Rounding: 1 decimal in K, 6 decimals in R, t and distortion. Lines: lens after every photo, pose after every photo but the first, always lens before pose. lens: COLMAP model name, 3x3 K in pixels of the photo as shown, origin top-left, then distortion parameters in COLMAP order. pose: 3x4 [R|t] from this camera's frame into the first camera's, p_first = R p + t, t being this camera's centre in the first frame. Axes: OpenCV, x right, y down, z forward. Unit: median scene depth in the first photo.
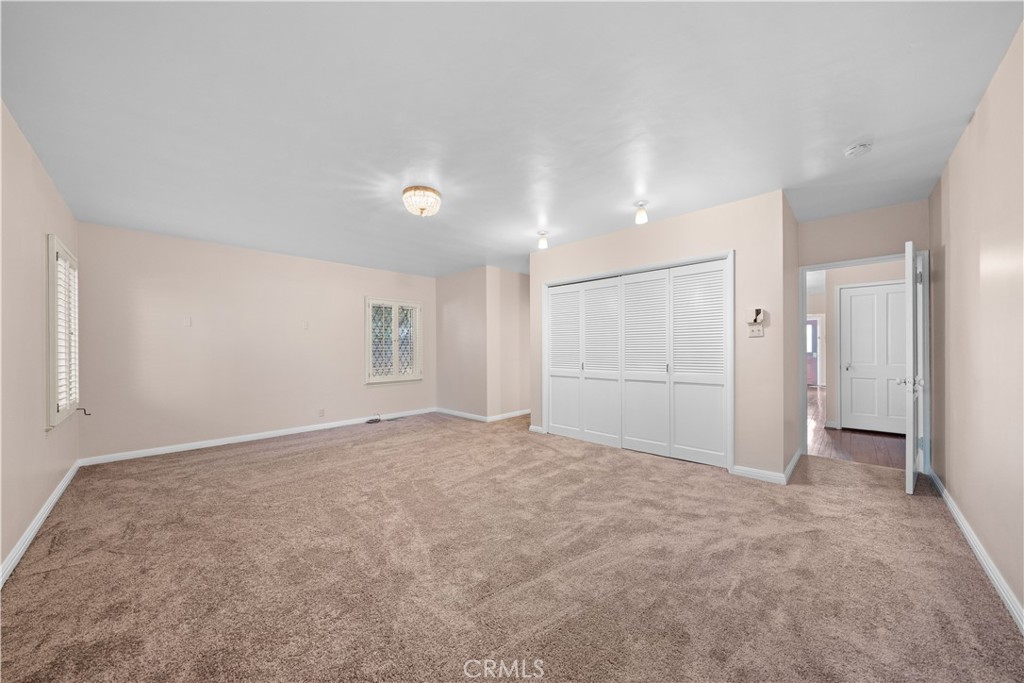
lens RADIAL K [[349.8, 0, 509.1], [0, 349.8, 341.0], [0, 0, 1]] dist [-0.001543, -0.000119]
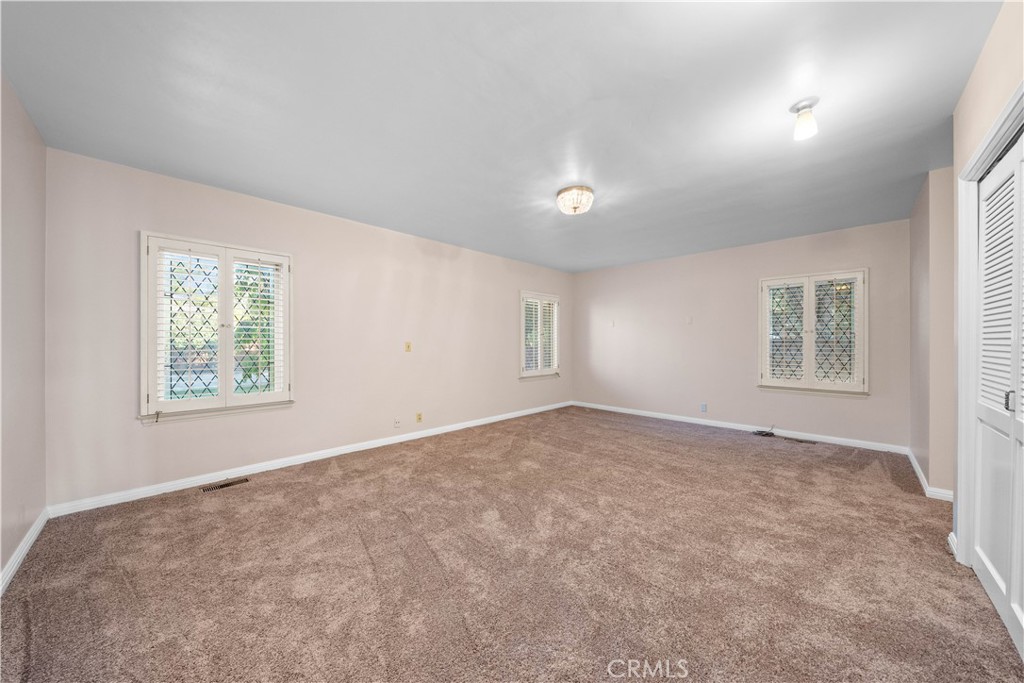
lens RADIAL K [[349.8, 0, 509.1], [0, 349.8, 341.0], [0, 0, 1]] dist [-0.001543, -0.000119]
pose [[0.012837, 0.002813, -0.999914, 0.539720], [0.018761, 0.999819, 0.003054, 0.005720], [0.999742, -0.018799, 0.012782, 0.547151]]
